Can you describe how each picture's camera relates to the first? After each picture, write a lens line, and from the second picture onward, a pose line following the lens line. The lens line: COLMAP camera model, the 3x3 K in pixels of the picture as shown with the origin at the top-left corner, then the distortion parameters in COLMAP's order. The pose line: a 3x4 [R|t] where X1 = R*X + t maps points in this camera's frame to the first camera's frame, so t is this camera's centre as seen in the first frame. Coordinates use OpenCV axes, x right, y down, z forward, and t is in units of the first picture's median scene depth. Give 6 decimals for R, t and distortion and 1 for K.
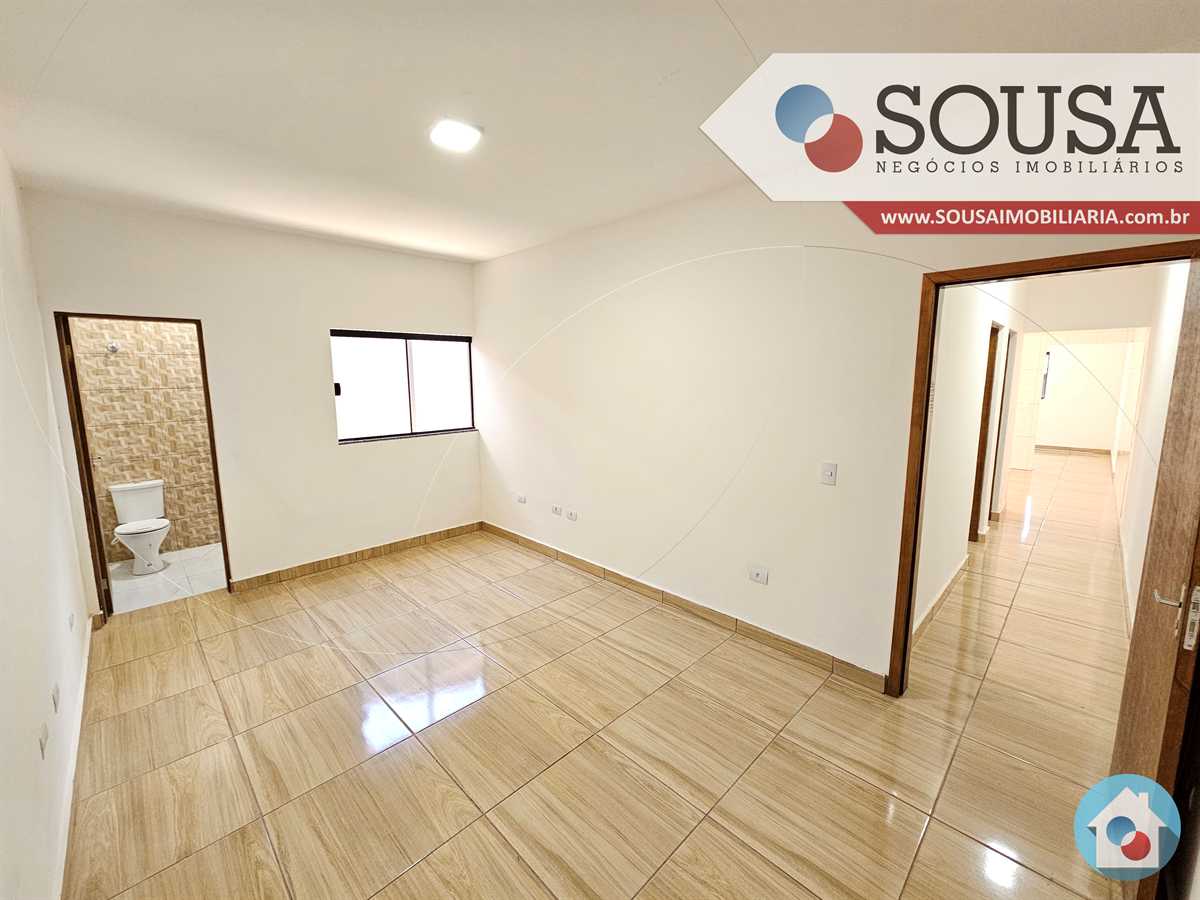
lens RADIAL K [[488.5, 0, 605.7], [0, 488.5, 448.4], [0, 0, 1]] dist [-0.012368, -0.001691]
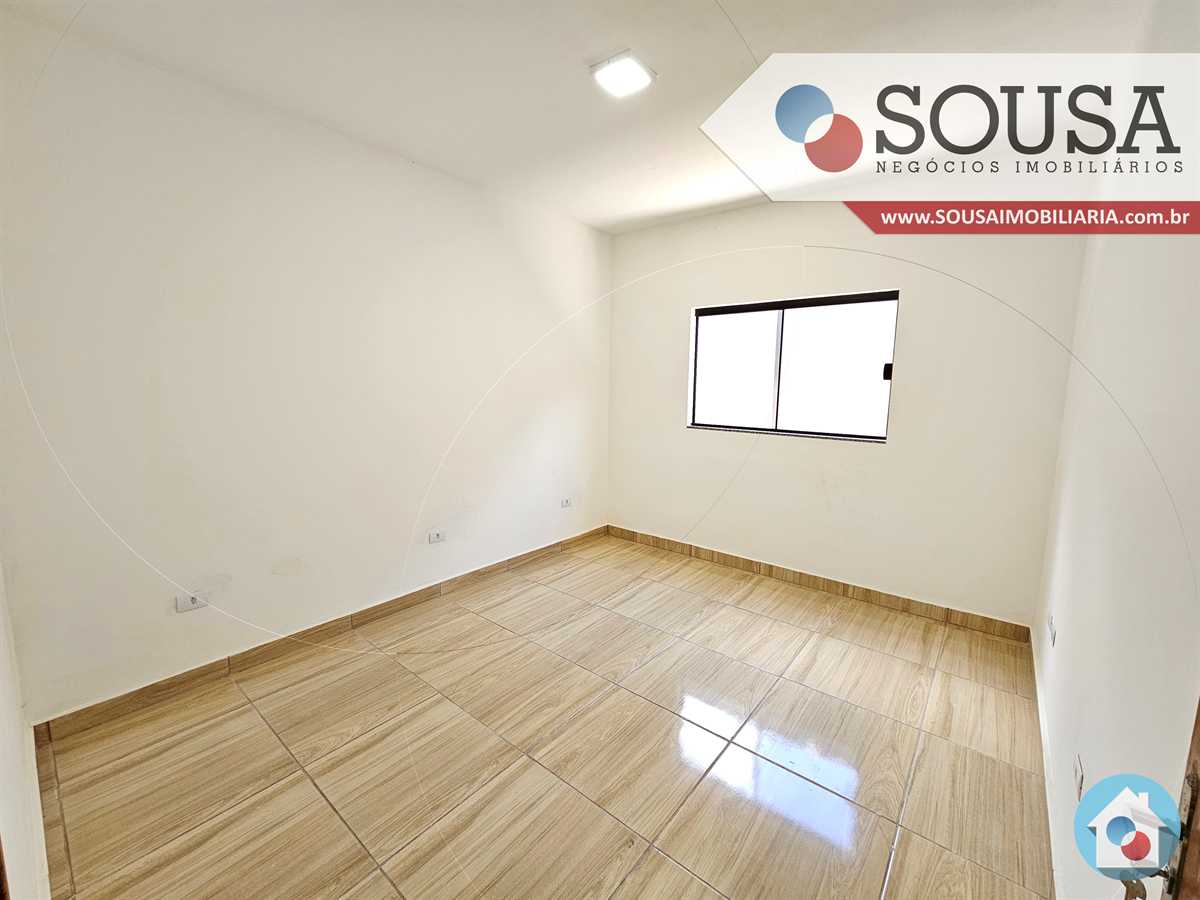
lens RADIAL K [[488.5, 0, 598.1], [0, 488.5, 448.7], [0, 0, 1]] dist [-0.012368, -0.001691]
pose [[0.083856, 0.132550, -0.987623, 0.522696], [-0.145527, 0.982116, 0.119455, -0.076819], [0.985794, 0.133709, 0.101646, 0.933789]]
